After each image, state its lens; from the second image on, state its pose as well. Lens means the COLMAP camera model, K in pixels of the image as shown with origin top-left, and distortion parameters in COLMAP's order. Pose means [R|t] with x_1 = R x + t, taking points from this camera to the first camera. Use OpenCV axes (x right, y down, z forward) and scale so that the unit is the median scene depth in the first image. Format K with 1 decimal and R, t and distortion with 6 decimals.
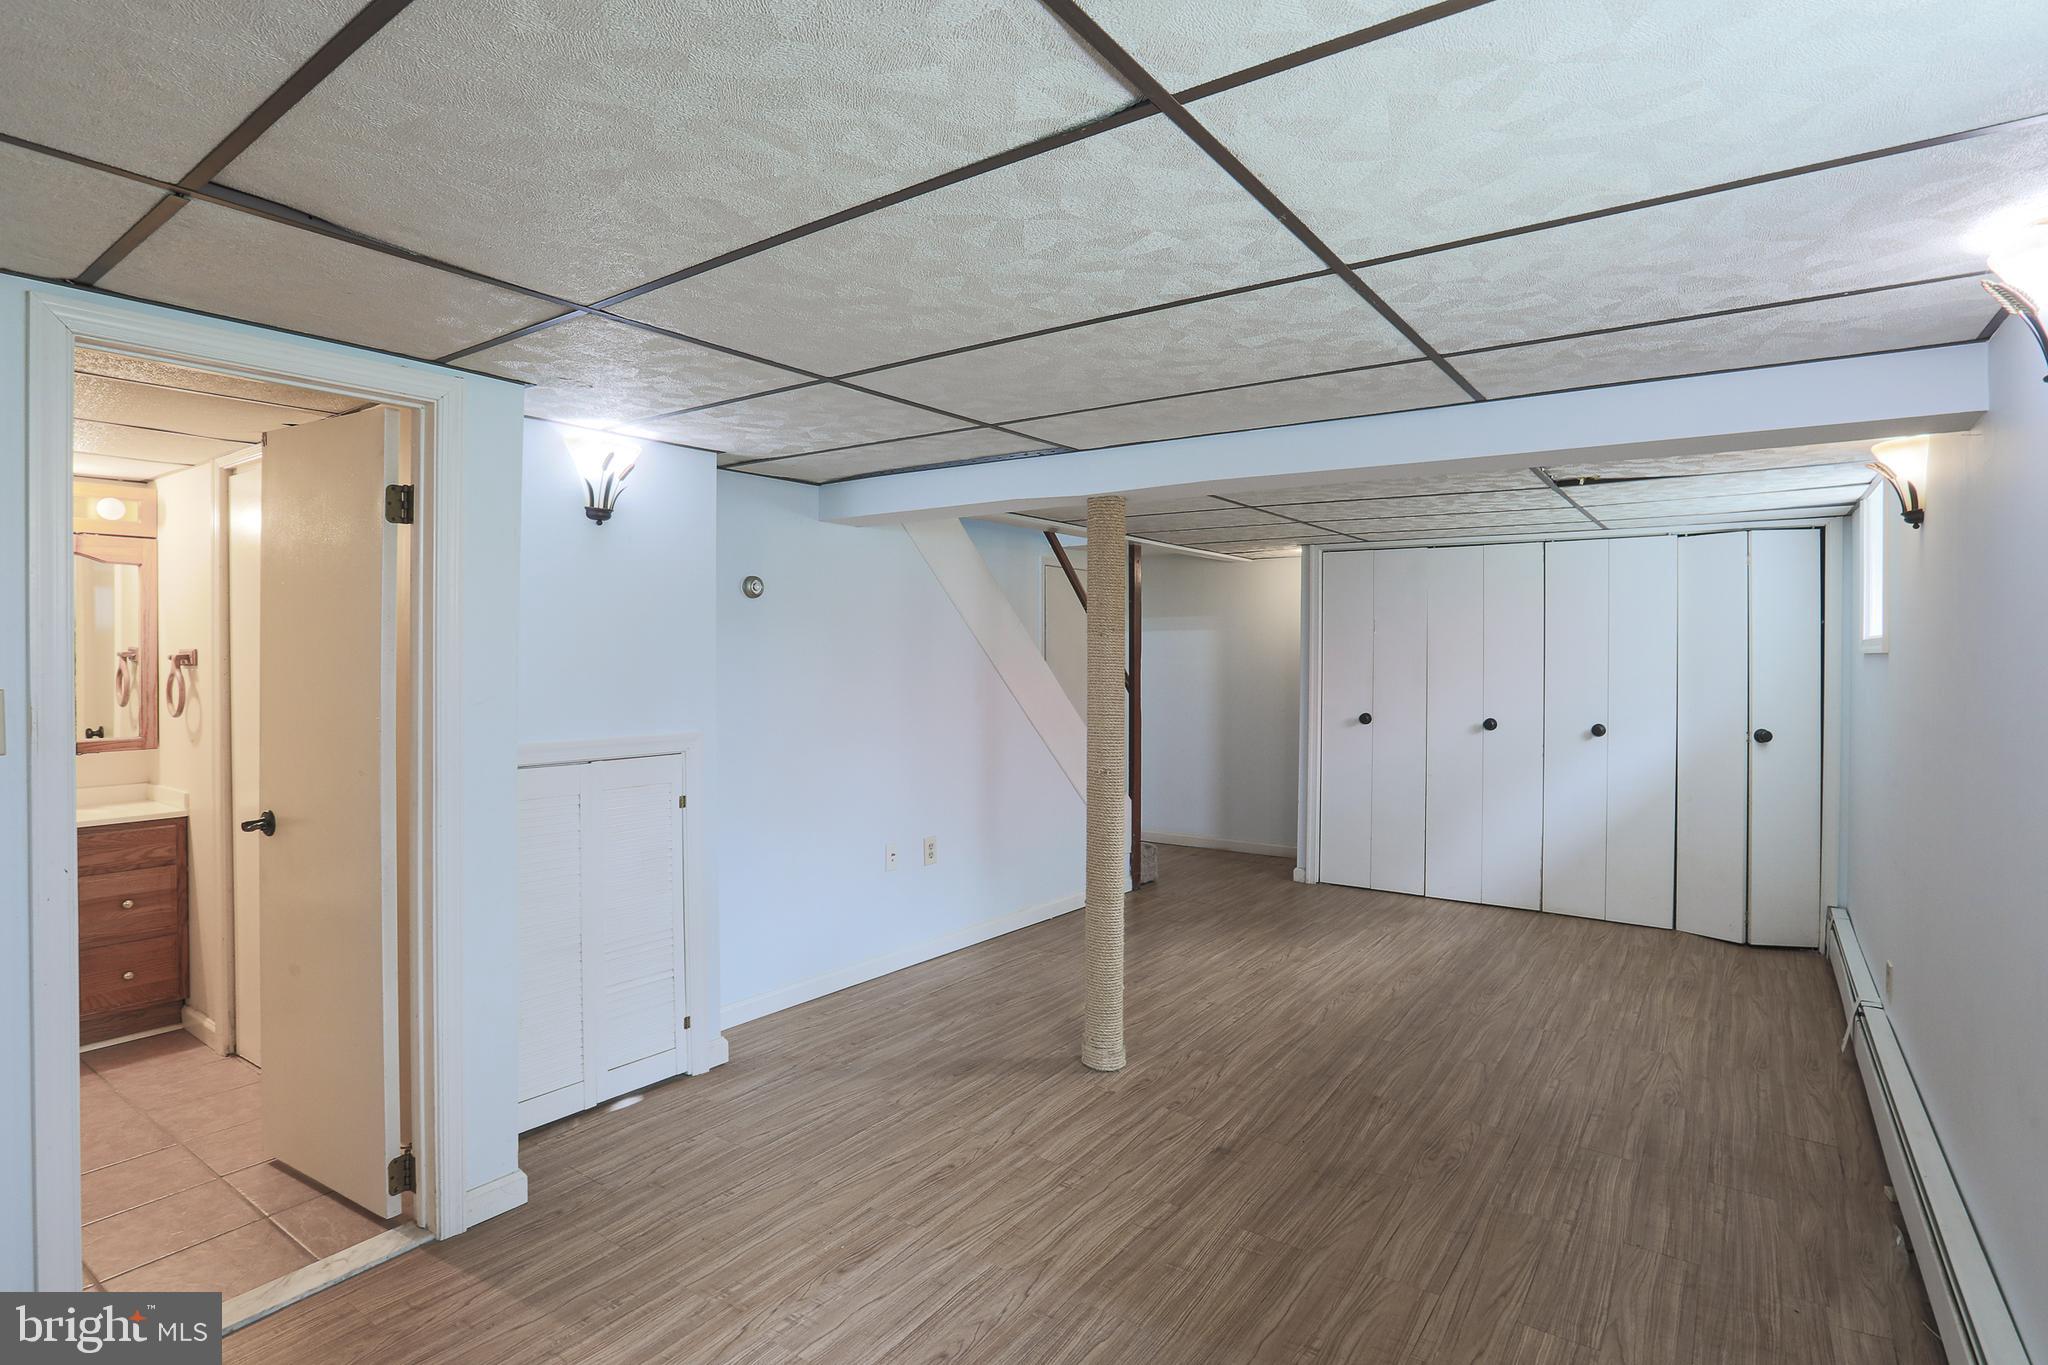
lens RADIAL K [[994.2, 0, 1021.8], [0, 994.2, 665.5], [0, 0, 1]] dist [-0.053132, 0.019832]
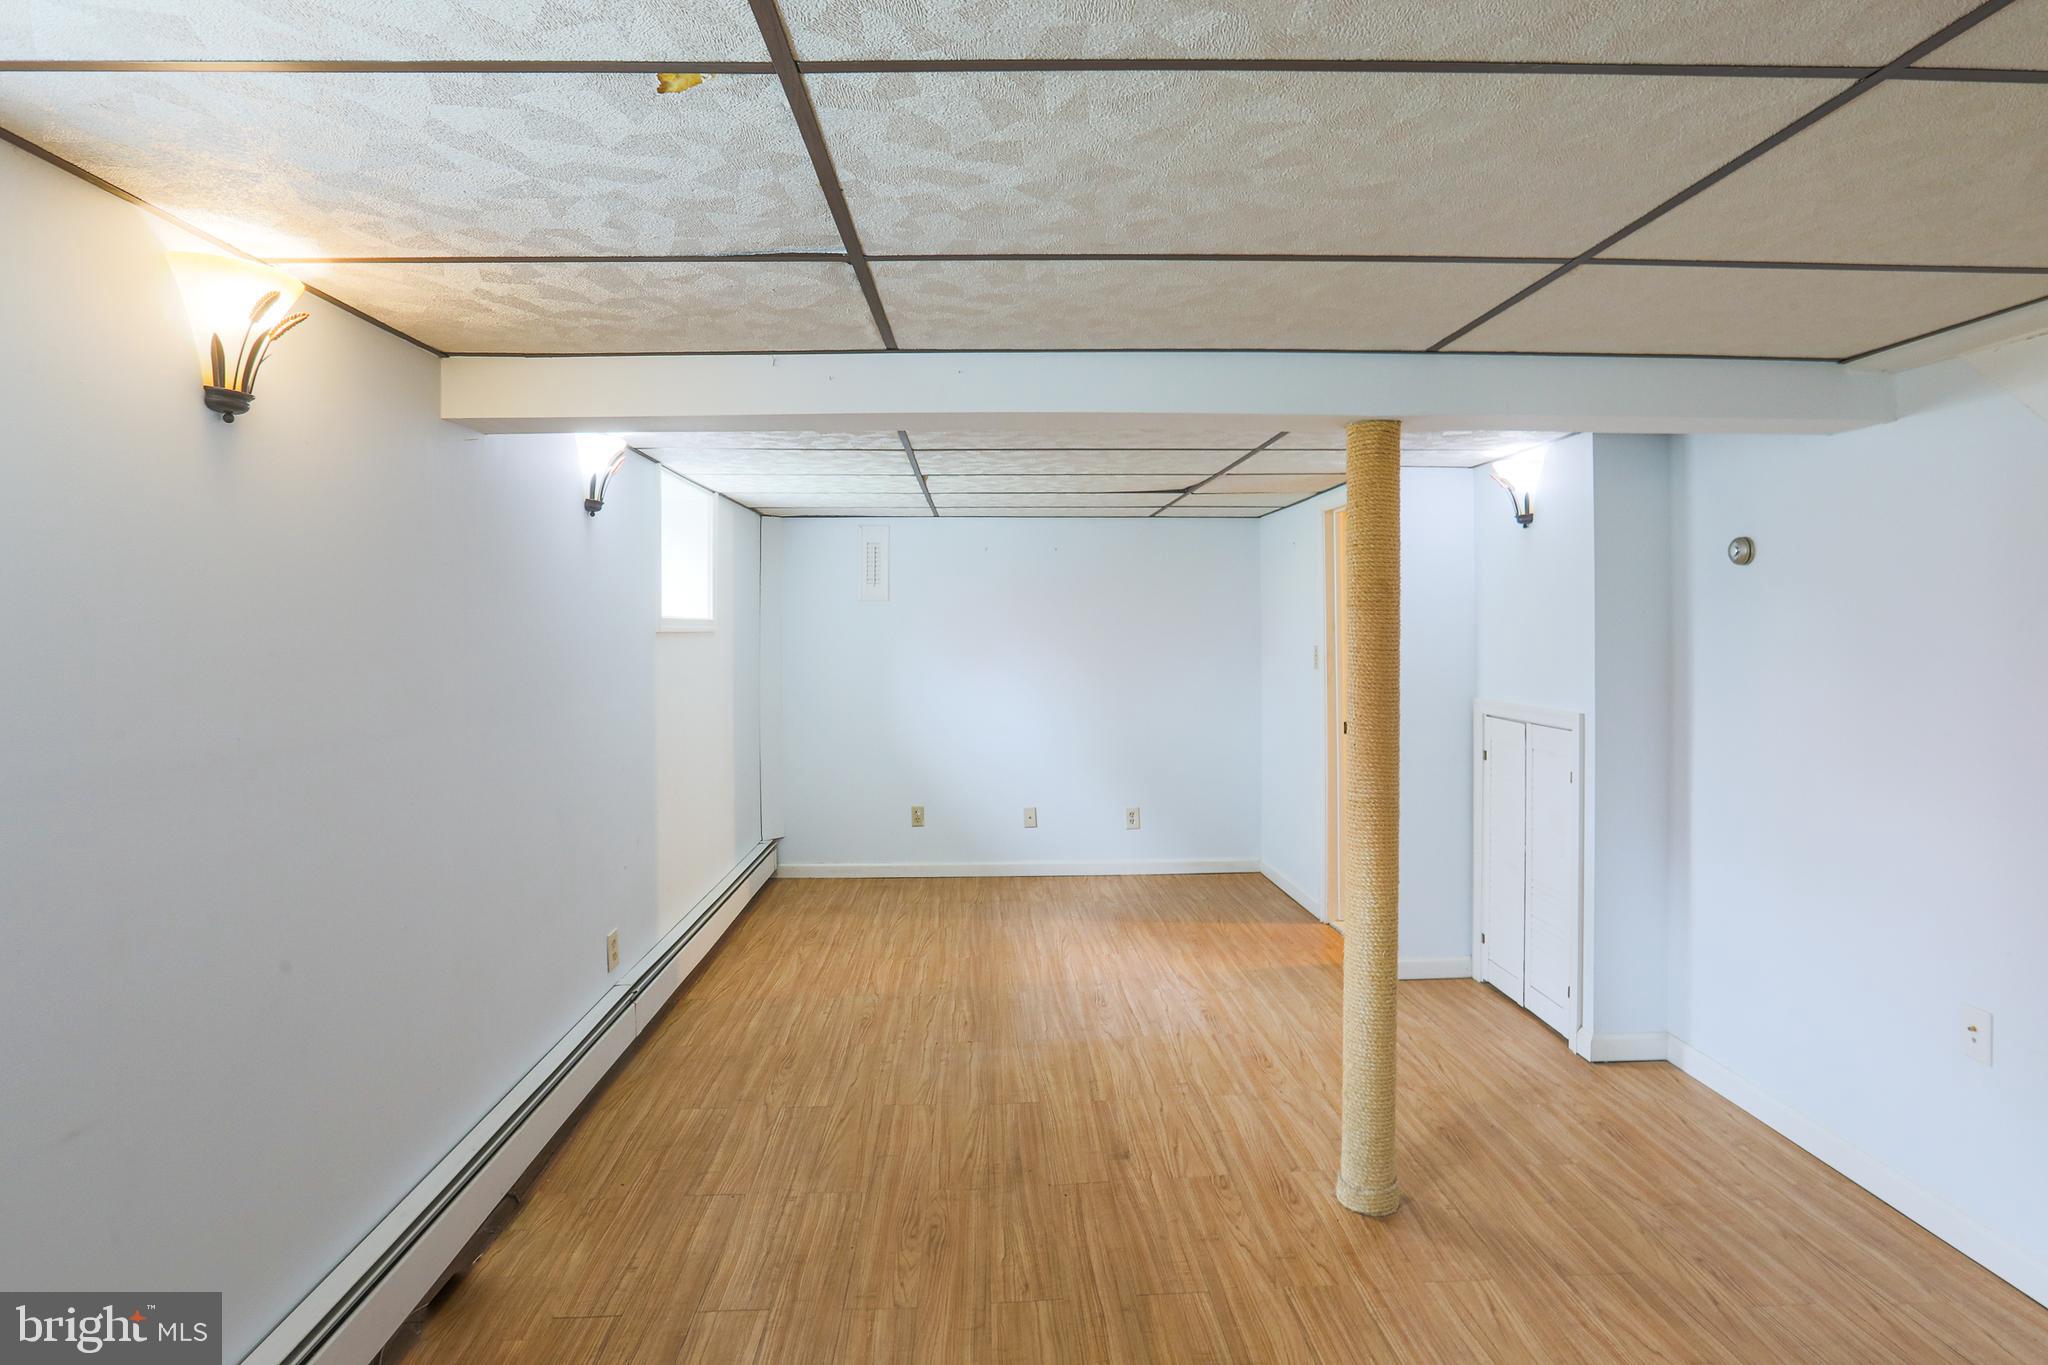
lens RADIAL K [[994.2, 0, 1021.8], [0, 994.2, 665.5], [0, 0, 1]] dist [-0.053132, 0.019832]
pose [[-0.773980, 0.024006, -0.632755, 0.898258], [-0.006596, 0.998921, 0.045966, -0.028028], [0.633176, 0.039751, -0.772987, 1.703943]]
